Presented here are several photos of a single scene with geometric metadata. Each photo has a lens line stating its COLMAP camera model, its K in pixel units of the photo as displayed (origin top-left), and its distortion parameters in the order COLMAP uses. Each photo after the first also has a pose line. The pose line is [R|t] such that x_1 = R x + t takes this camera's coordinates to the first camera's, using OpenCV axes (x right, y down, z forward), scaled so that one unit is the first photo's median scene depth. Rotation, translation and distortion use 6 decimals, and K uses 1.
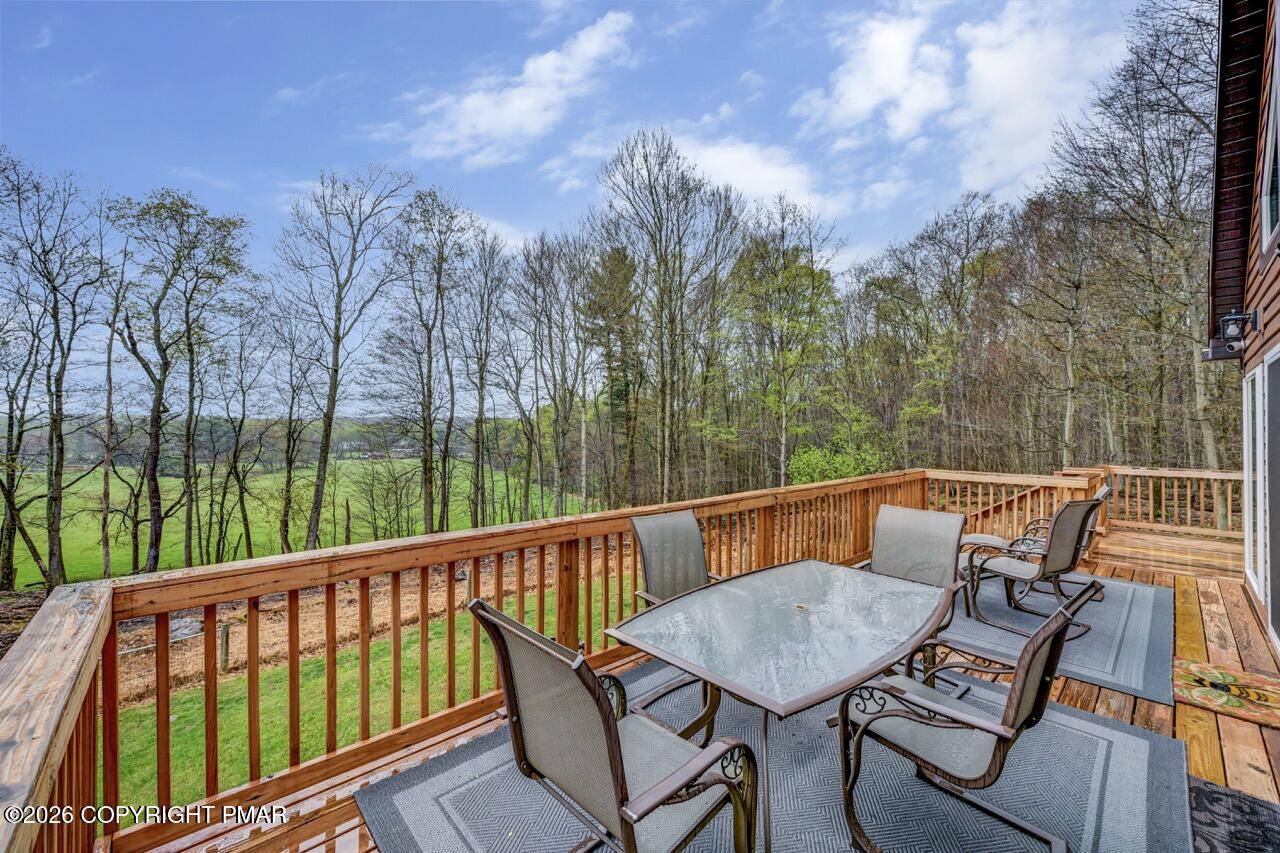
lens RADIAL K [[499.4, 0, 646.3], [0, 499.4, 440.8], [0, 0, 1]] dist [0.001780, 0.000221]
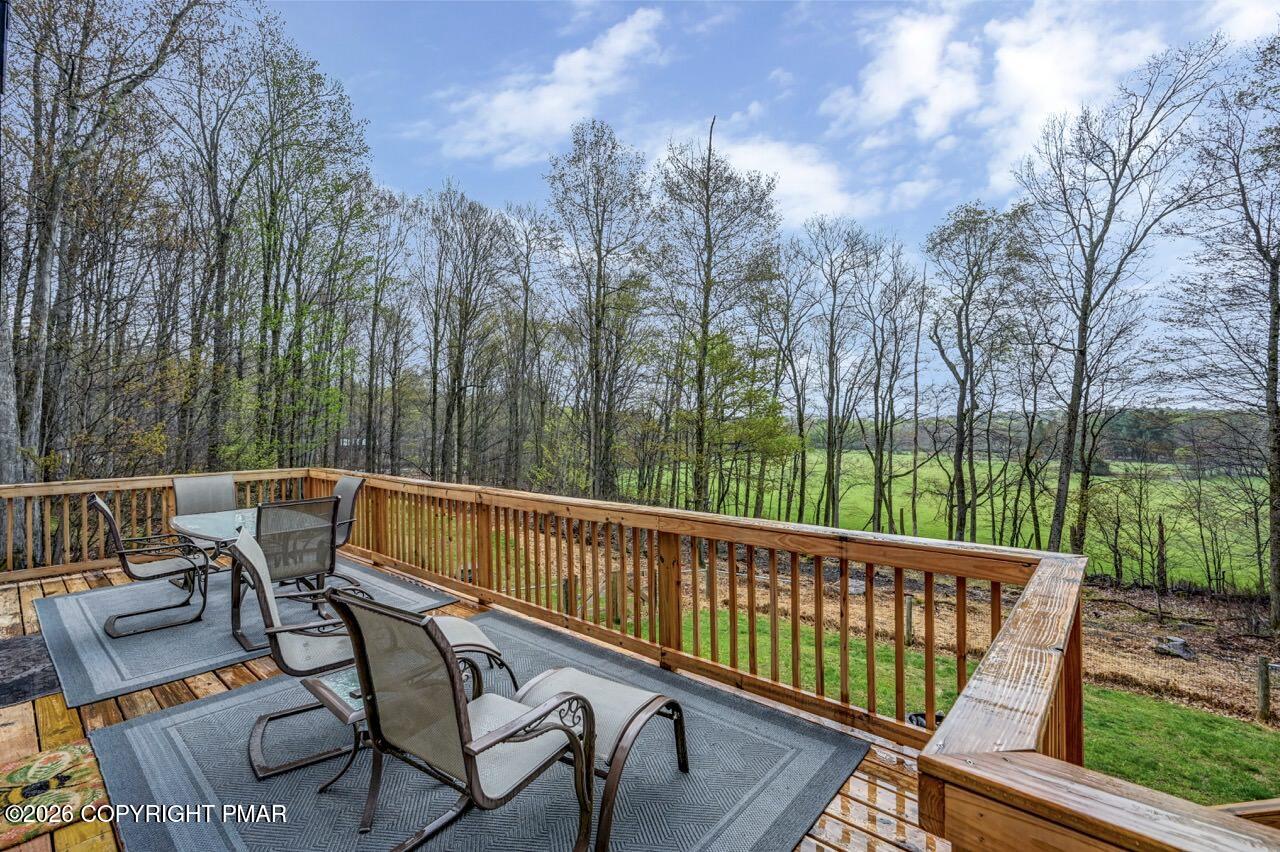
lens RADIAL K [[551.4, 0, 608.5], [0, 551.4, 426.0], [0, 0, 1]] dist [-0.046182, 0.012120]
pose [[0.076727, -0.007031, -0.997027, 0.152181], [-0.013027, 0.999883, -0.008053, -0.000934], [0.996967, 0.013606, 0.076626, 0.135708]]
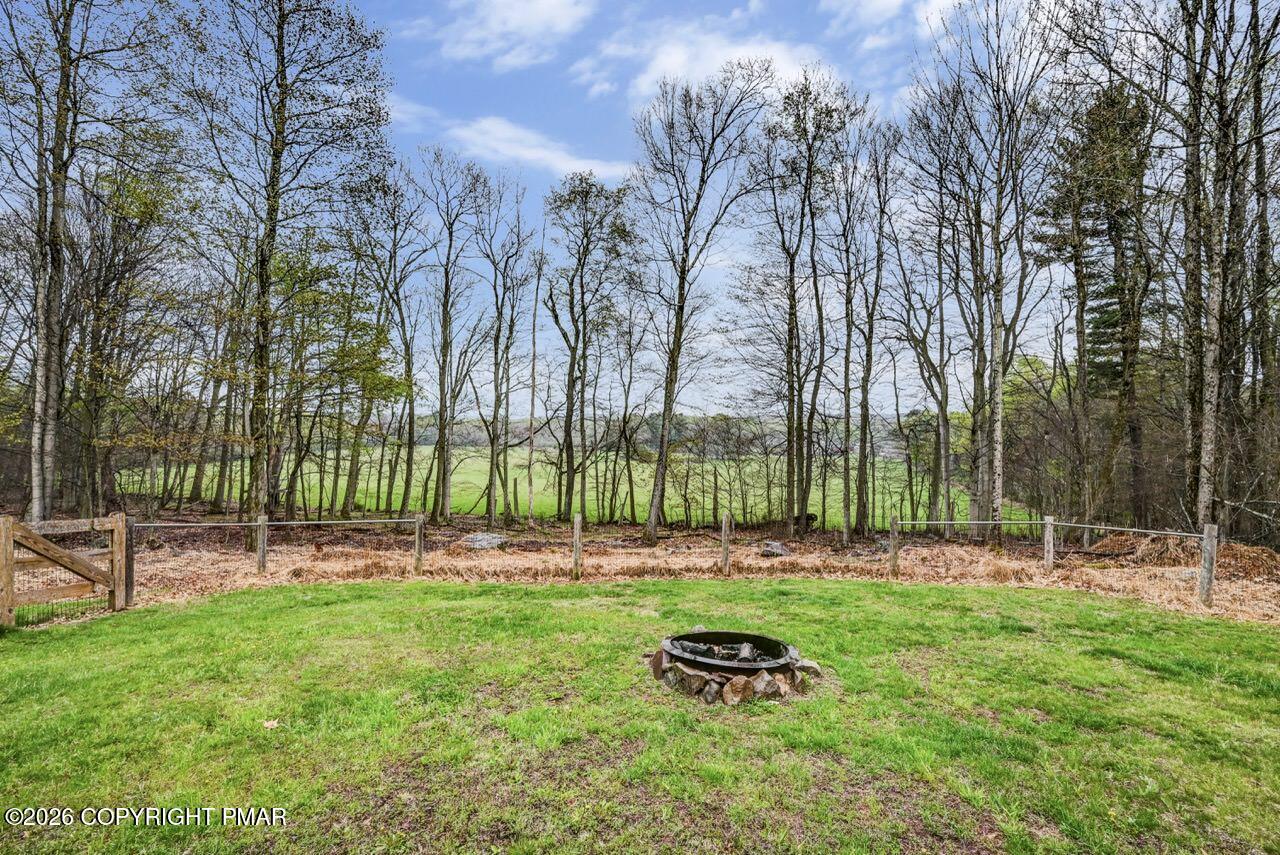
lens RADIAL K [[573.0, 0, 643.8], [0, 573.0, 424.5], [0, 0, 1]] dist [-0.012803, -0.000223]
pose [[0.728082, 0.002059, -0.685487, 0.023180], [-0.016217, 0.999767, -0.014222, 0.067266], [0.685299, 0.021472, 0.727946, 0.179038]]
